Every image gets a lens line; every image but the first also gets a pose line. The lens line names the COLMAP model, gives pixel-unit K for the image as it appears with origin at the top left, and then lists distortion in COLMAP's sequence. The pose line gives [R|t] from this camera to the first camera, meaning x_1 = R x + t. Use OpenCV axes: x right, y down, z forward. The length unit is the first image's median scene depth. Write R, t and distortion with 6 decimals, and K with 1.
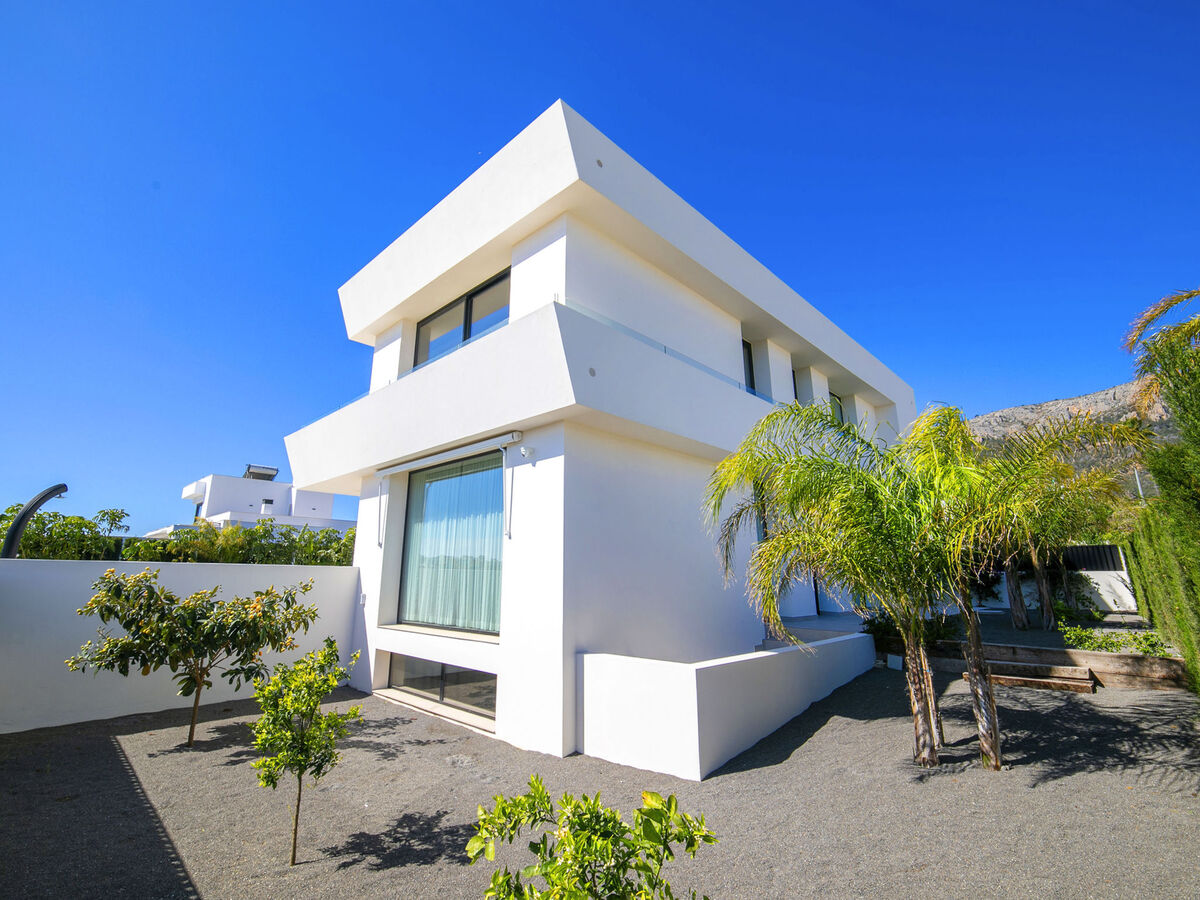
lens RADIAL K [[544.0, 0, 582.1], [0, 544.0, 450.4], [0, 0, 1]] dist [-0.008711, -0.000240]
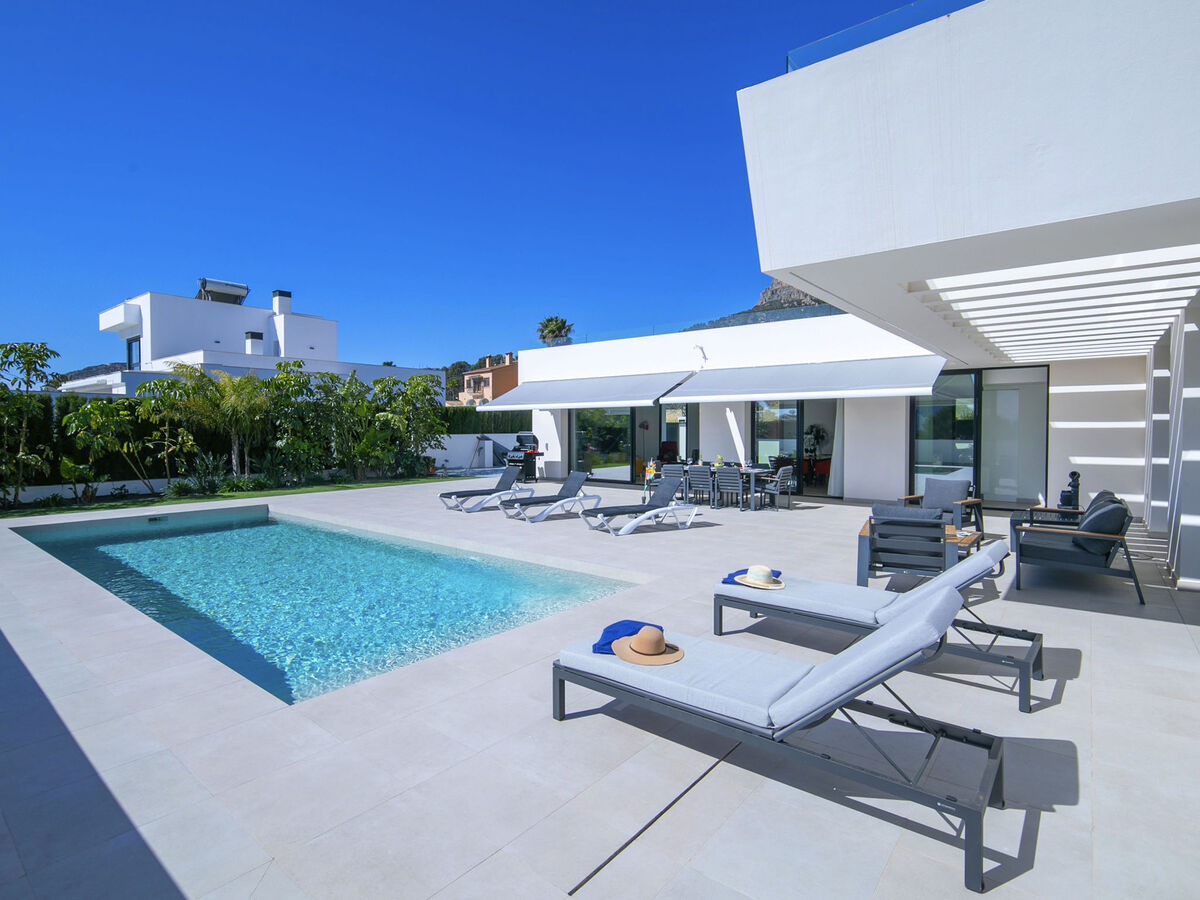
lens RADIAL K [[606.4, 0, 600.0], [0, 606.4, 450.0], [0, 0, 1]] dist [-0.002670, -0.000219]
pose [[0.995445, -0.007690, 0.095024, -0.238266], [-0.017551, 0.964922, 0.261950, 0.029665], [-0.093705, -0.262425, 0.960392, 0.230835]]
